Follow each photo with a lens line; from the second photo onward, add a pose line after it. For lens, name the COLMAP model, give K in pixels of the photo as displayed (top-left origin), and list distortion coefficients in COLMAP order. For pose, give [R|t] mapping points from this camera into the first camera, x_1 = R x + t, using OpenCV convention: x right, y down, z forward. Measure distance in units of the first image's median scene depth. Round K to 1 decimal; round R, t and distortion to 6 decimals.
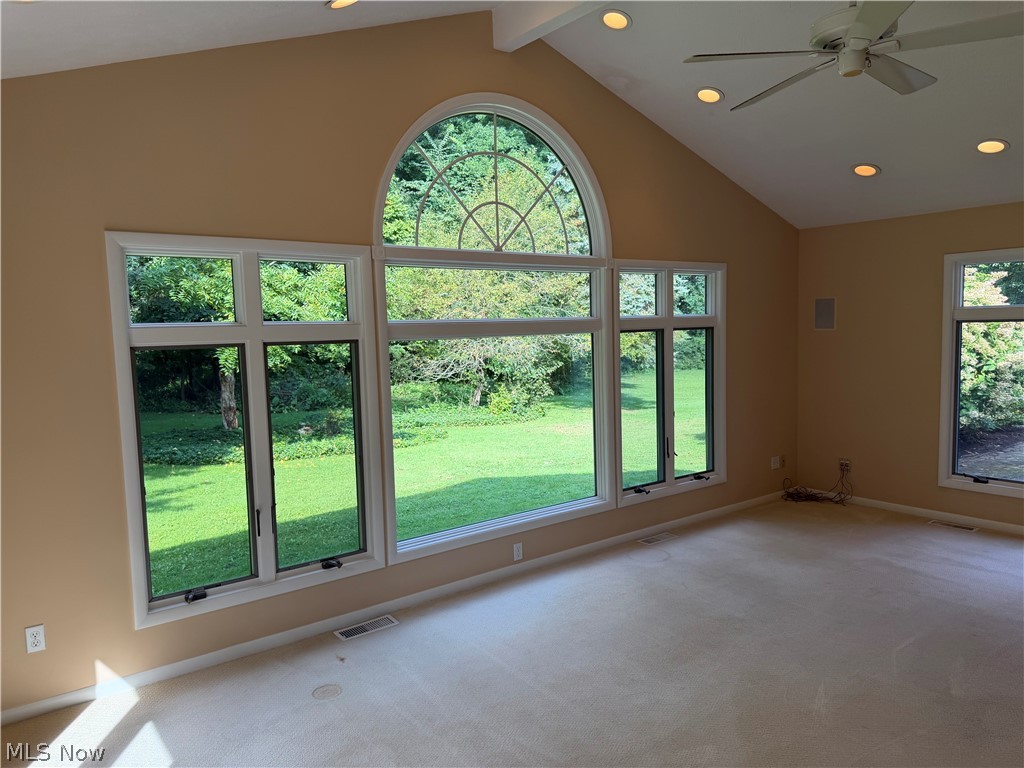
lens RADIAL K [[713.8, 0, 513.5], [0, 713.8, 386.9], [0, 0, 1]] dist [0.149565, -0.285938]
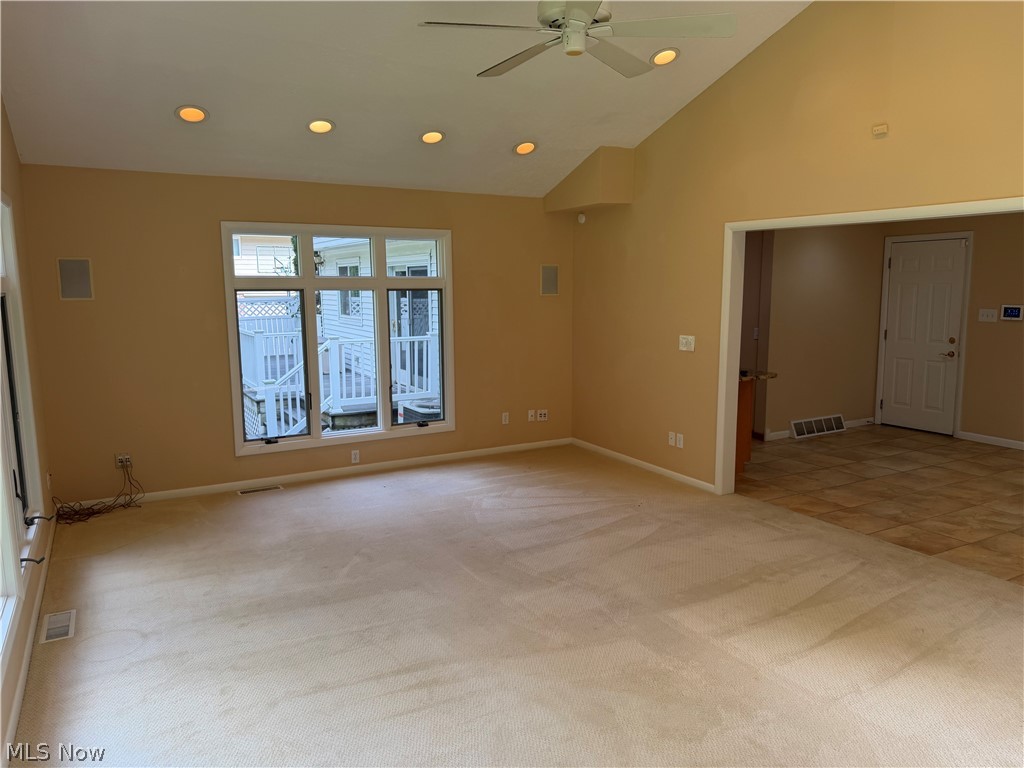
lens RADIAL K [[713.8, 0, 513.5], [0, 713.8, 386.9], [0, 0, 1]] dist [0.149565, -0.285938]
pose [[0.104436, -0.112844, 0.988109, -0.362323], [0.080914, 0.991212, 0.104646, -0.032856], [-0.991235, 0.069023, 0.112649, 0.522703]]
